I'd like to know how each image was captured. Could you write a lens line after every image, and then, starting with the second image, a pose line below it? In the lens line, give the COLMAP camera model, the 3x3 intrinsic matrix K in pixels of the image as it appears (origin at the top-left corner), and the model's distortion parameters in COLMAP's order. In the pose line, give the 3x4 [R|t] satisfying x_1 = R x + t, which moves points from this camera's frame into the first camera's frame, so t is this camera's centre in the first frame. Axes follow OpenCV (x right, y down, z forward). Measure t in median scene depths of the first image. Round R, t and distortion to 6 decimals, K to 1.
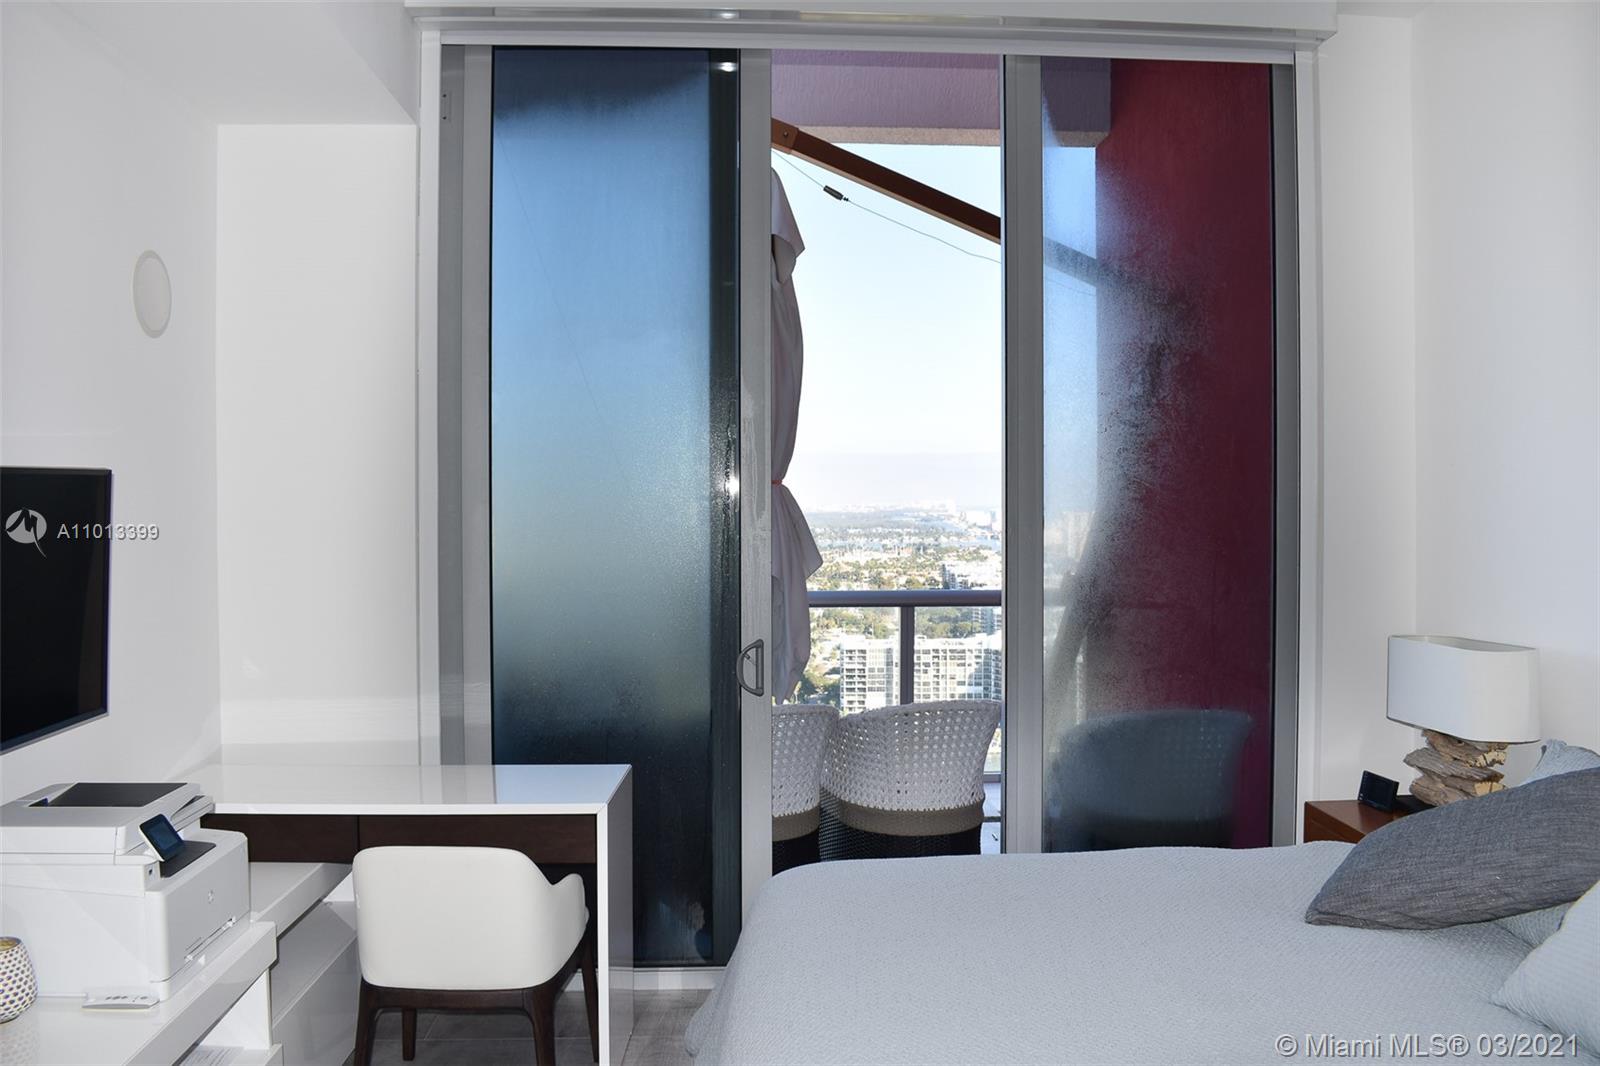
lens RADIAL K [[1261.5, 0, 799.3], [0, 1261.5, 533.9], [0, 0, 1]] dist [-0.097246, 0.019617]
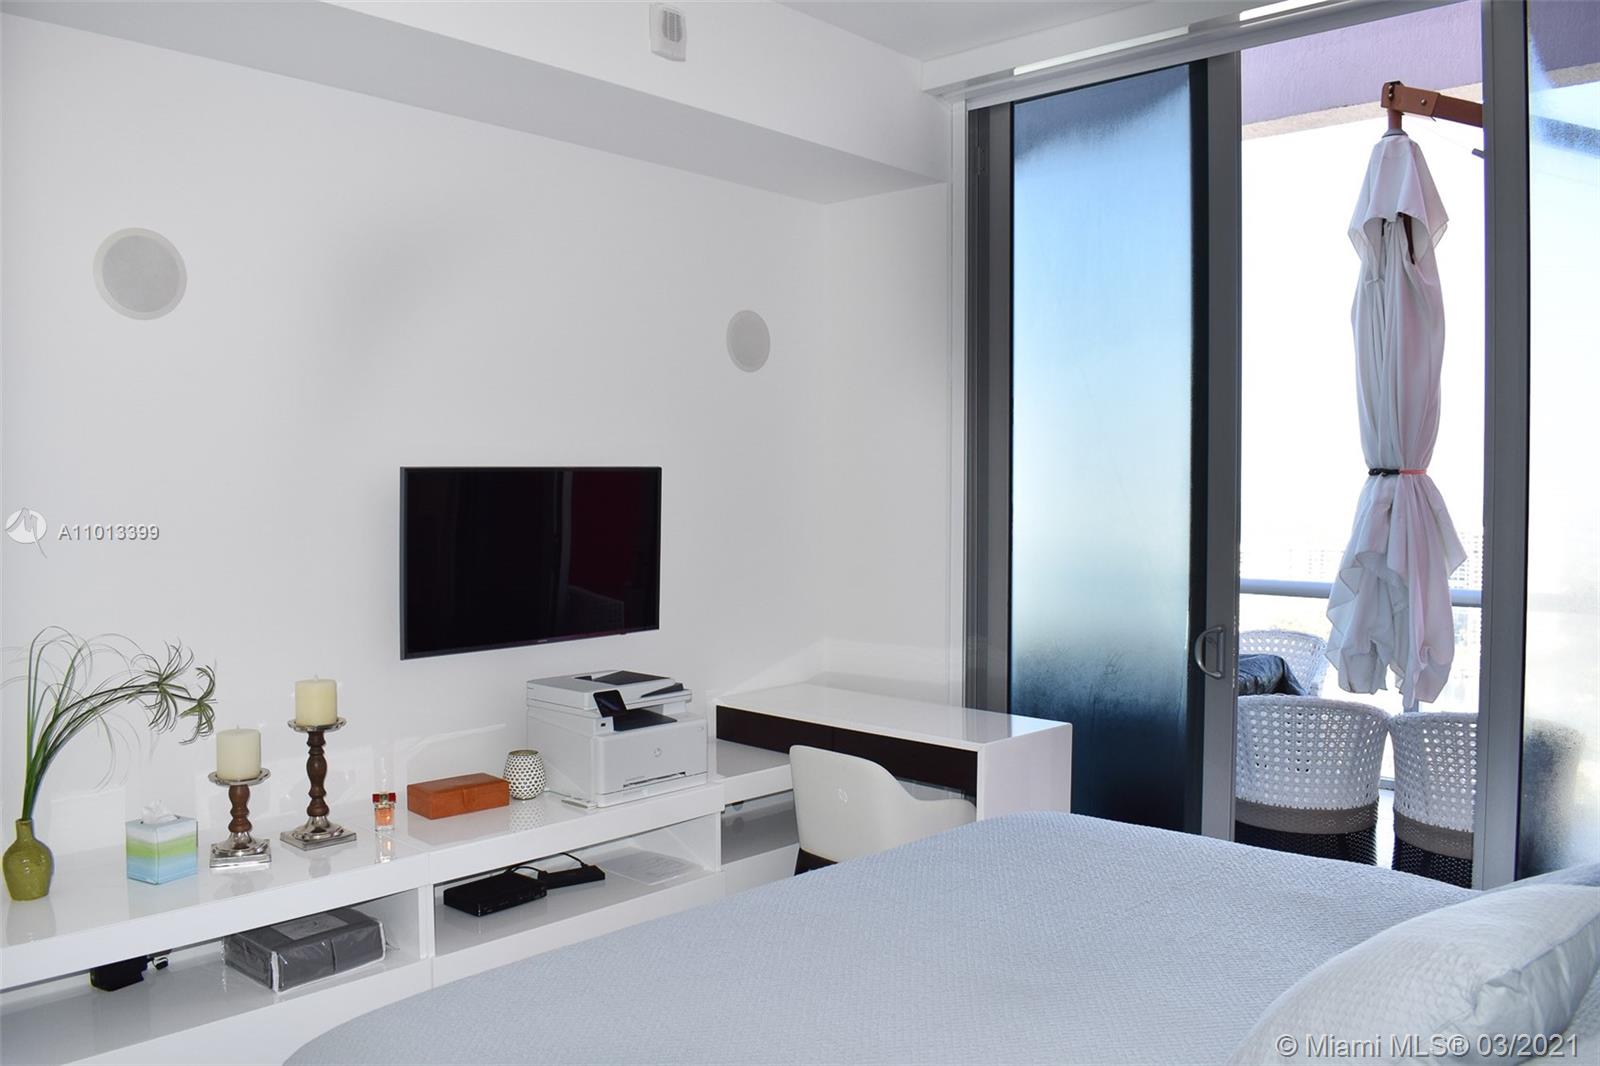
lens RADIAL K [[1261.5, 0, 796.5], [0, 1261.5, 537.6], [0, 0, 1]] dist [-0.097246, 0.019617]
pose [[0.693205, 0.029007, -0.720156, 0.506879], [-0.020210, 0.999579, 0.020808, -0.002001], [0.720457, 0.000130, 0.693500, 0.035443]]
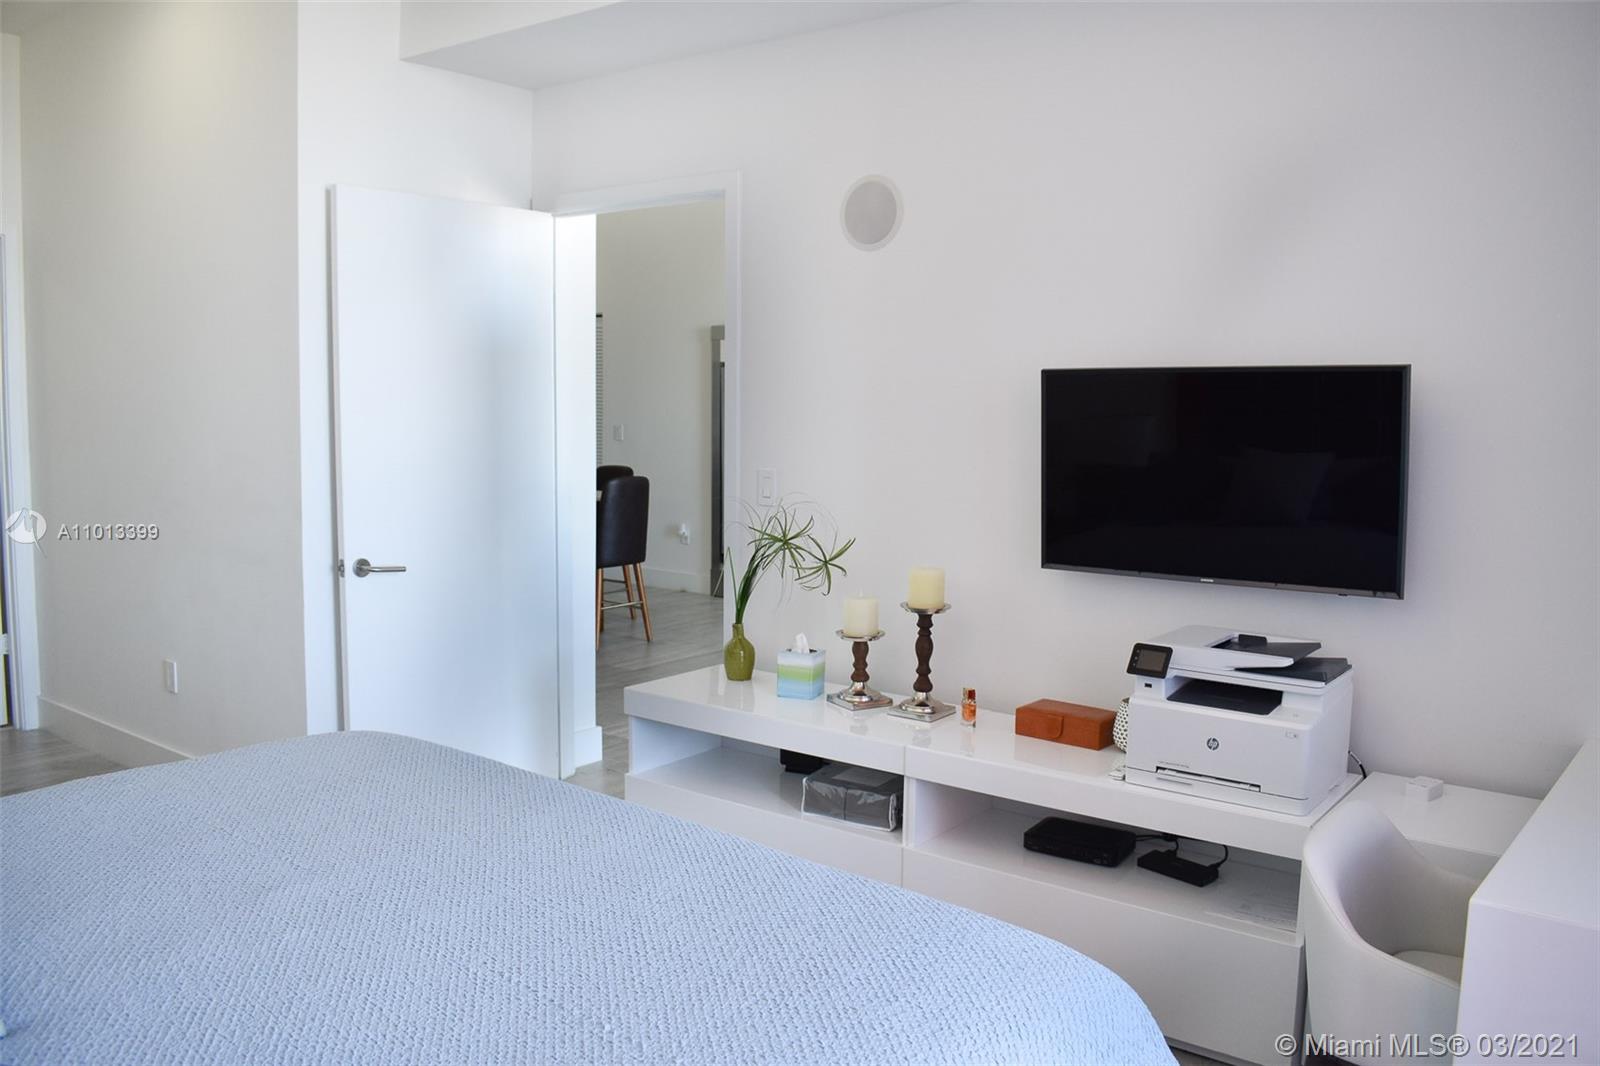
lens RADIAL K [[1261.5, 0, 802.4], [0, 1261.5, 521.6], [0, 0, 1]] dist [-0.097246, 0.019617]
pose [[-0.659515, 0.074756, -0.747965, 0.422194], [-0.024655, 0.992356, 0.120921, -0.026541], [0.751287, 0.098190, -0.652631, 0.997905]]
